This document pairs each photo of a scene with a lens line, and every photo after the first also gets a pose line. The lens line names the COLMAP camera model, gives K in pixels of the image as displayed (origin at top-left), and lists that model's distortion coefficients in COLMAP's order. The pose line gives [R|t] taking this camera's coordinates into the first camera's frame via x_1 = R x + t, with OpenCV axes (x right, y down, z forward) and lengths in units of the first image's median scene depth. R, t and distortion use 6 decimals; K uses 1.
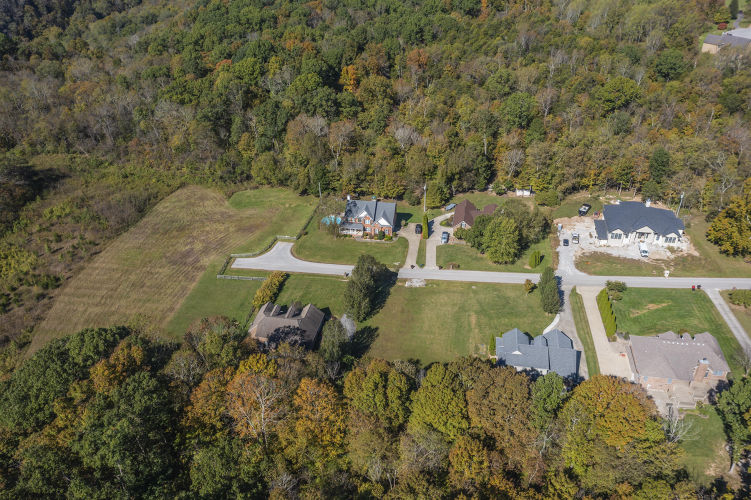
lens RADIAL K [[647.4, 0, 375.5], [0, 647.4, 250.0], [0, 0, 1]] dist [-0.005718, -0.004267]
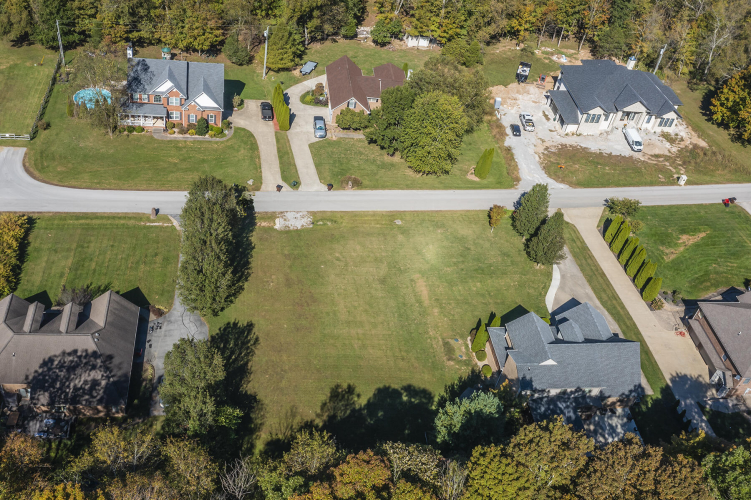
lens RADIAL K [[816.0, 0, 375.5], [0, 816.0, 250.0], [0, 0, 1]] dist [-0.004237, -0.016272]
pose [[0.931113, -0.086284, 0.354377, -0.108238], [0.020956, 0.982666, 0.184199, -0.044724], [-0.364128, -0.164084, 0.916781, 0.327730]]
